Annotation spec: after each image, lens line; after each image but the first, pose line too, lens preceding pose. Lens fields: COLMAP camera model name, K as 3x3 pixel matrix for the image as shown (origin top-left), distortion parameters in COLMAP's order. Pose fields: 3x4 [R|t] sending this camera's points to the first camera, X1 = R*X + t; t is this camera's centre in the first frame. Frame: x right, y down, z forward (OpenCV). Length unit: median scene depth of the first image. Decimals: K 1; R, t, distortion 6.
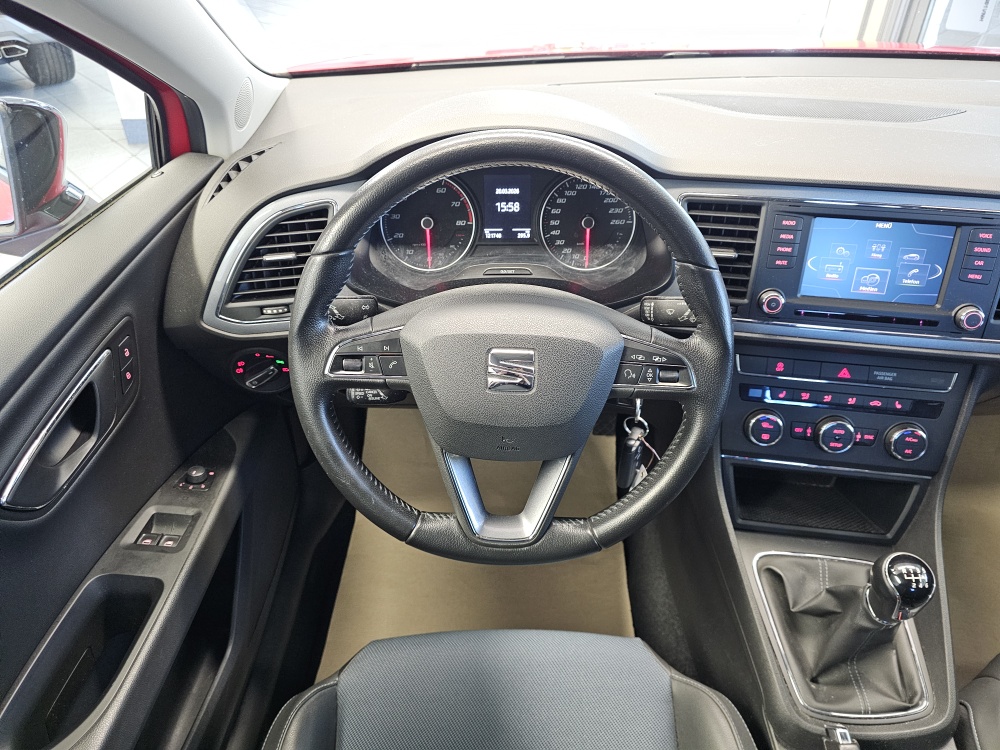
lens RADIAL K [[682.5, 0, 501.8], [0, 682.5, 374.1], [0, 0, 1]] dist [0.055718, -0.065714]
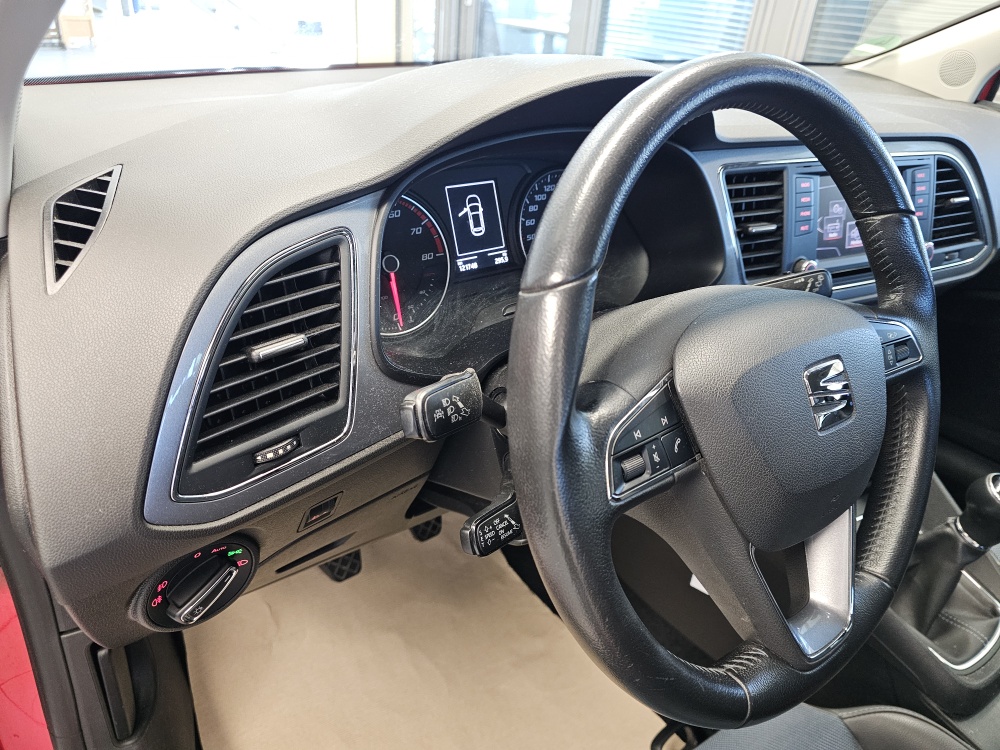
lens RADIAL K [[682.5, 0, 501.8], [0, 682.5, 374.1], [0, 0, 1]] dist [0.055718, -0.065714]
pose [[0.786405, -0.251907, 0.564013, -0.486127], [0.308494, 0.951211, -0.005292, -0.094334], [-0.535162, 0.178156, 0.825749, 0.477762]]
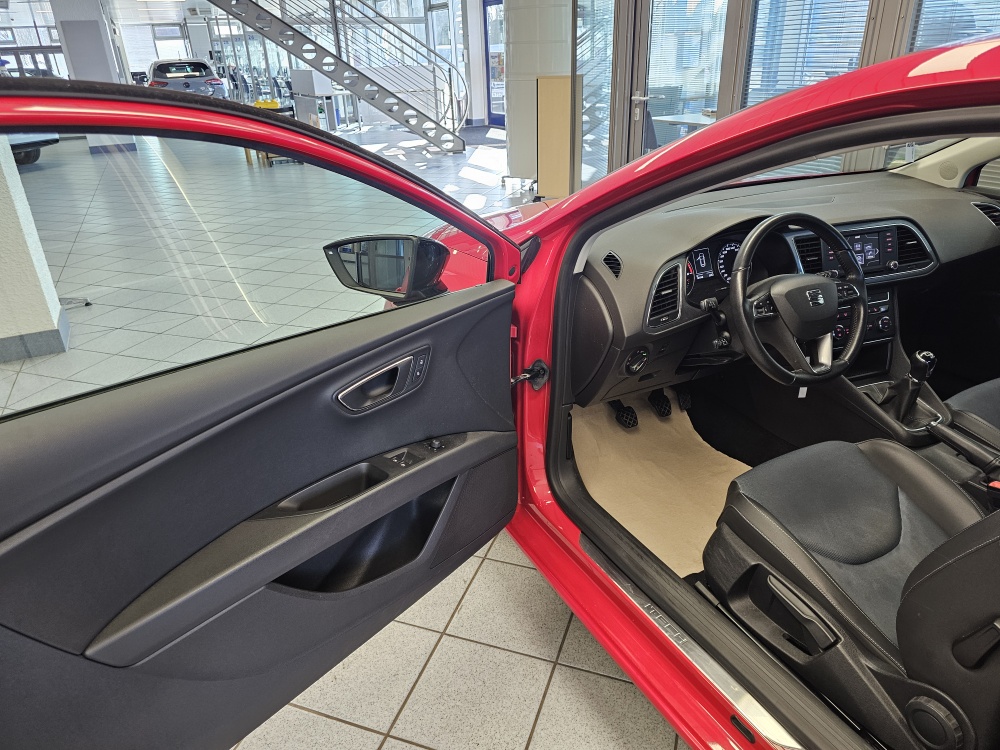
lens RADIAL K [[688.2, 0, 500.2], [0, 688.2, 364.0], [0, 0, 1]] dist [0.059376, -0.031887]
pose [[0.879288, -0.213709, 0.425653, -1.730626], [0.308027, 0.936789, -0.165969, 0.235142], [-0.363278, 0.277047, 0.889536, -0.656489]]
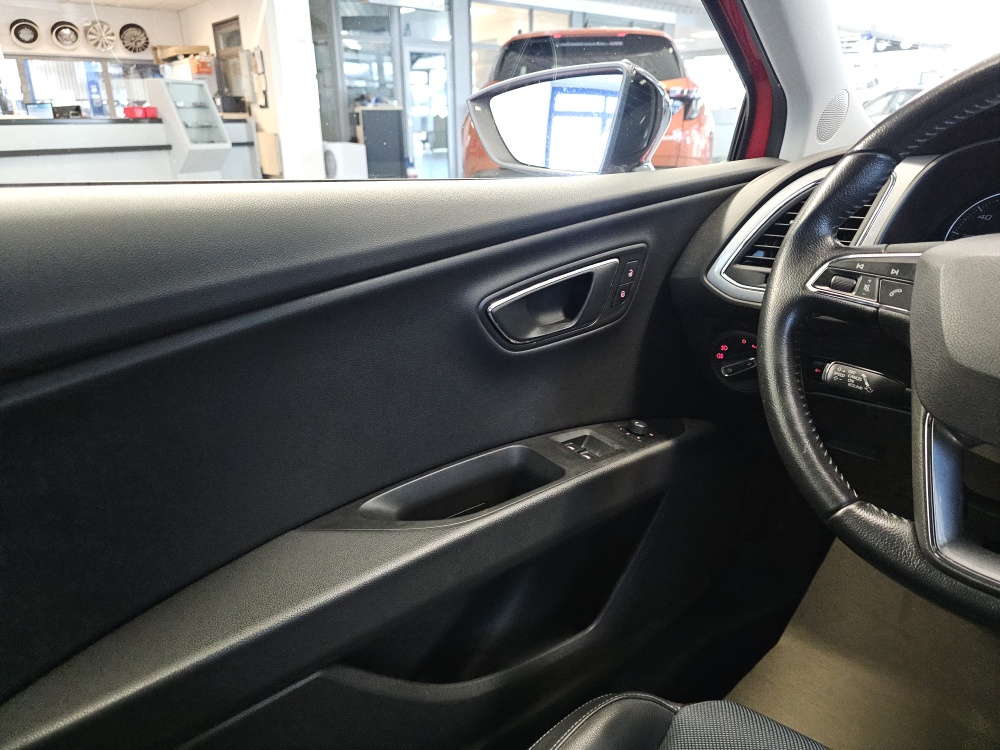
lens RADIAL K [[682.5, 0, 501.8], [0, 682.5, 374.1], [0, 0, 1]] dist [0.055718, -0.065714]
pose [[0.687780, 0.250432, -0.681353, 0.076807], [-0.433746, 0.894406, -0.109098, 0.289640], [0.582085, 0.370570, 0.723779, 0.159056]]
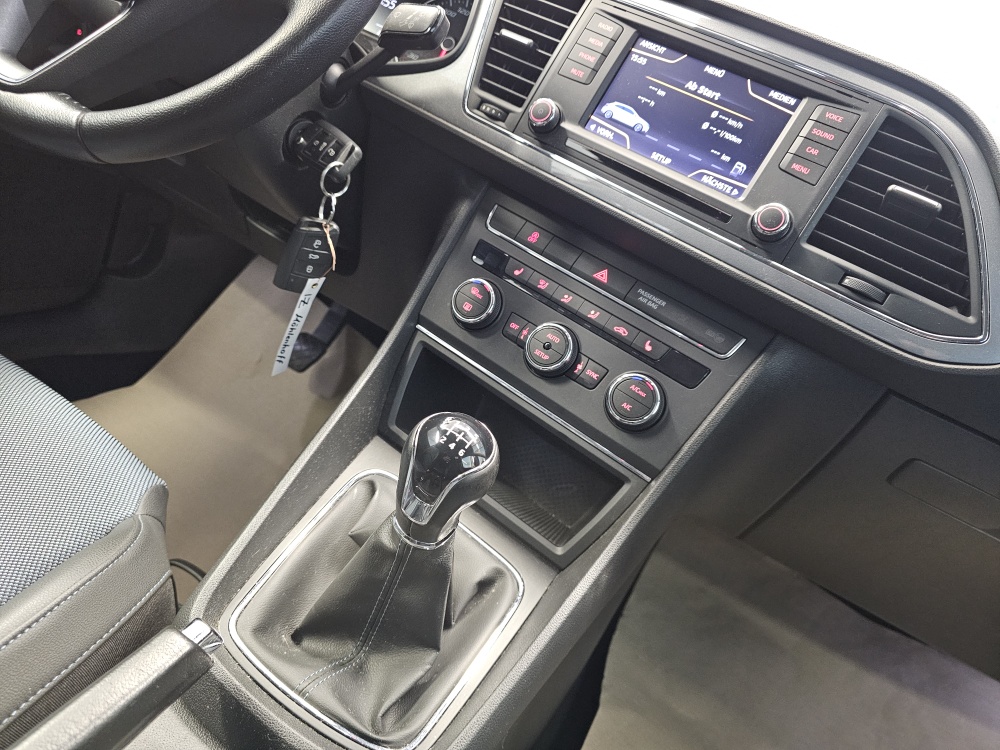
lens RADIAL K [[674.9, 0, 494.4], [0, 674.9, 378.9], [0, 0, 1]] dist [0.043560, -0.068867]
pose [[0.841104, 0.486375, -0.236607, 0.659730], [-0.537196, 0.802138, -0.260760, 0.344388], [0.062964, 0.346430, 0.935960, 0.408004]]
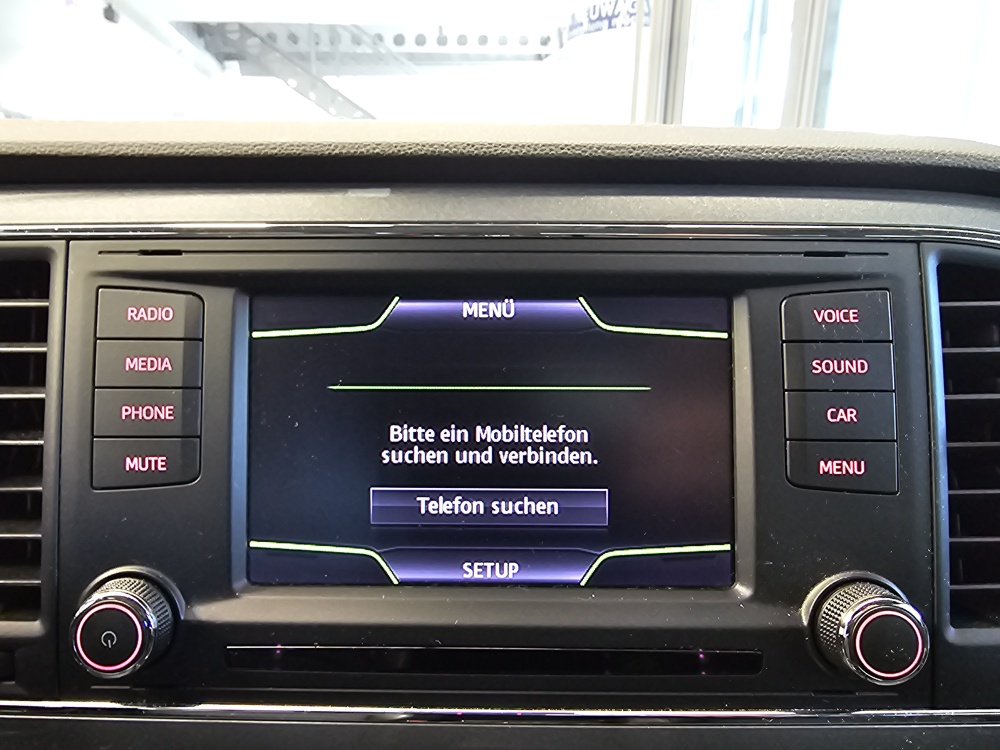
lens RADIAL K [[400.9, 0, 500.0], [0, 400.9, 375.0], [0, 0, 1]] dist [0.000959, 0.000118]
pose [[0.989988, -0.043067, 0.134420, 0.512418], [0.089569, 0.927692, -0.362442, -0.124416], [-0.109091, 0.370853, 0.922262, 0.821044]]
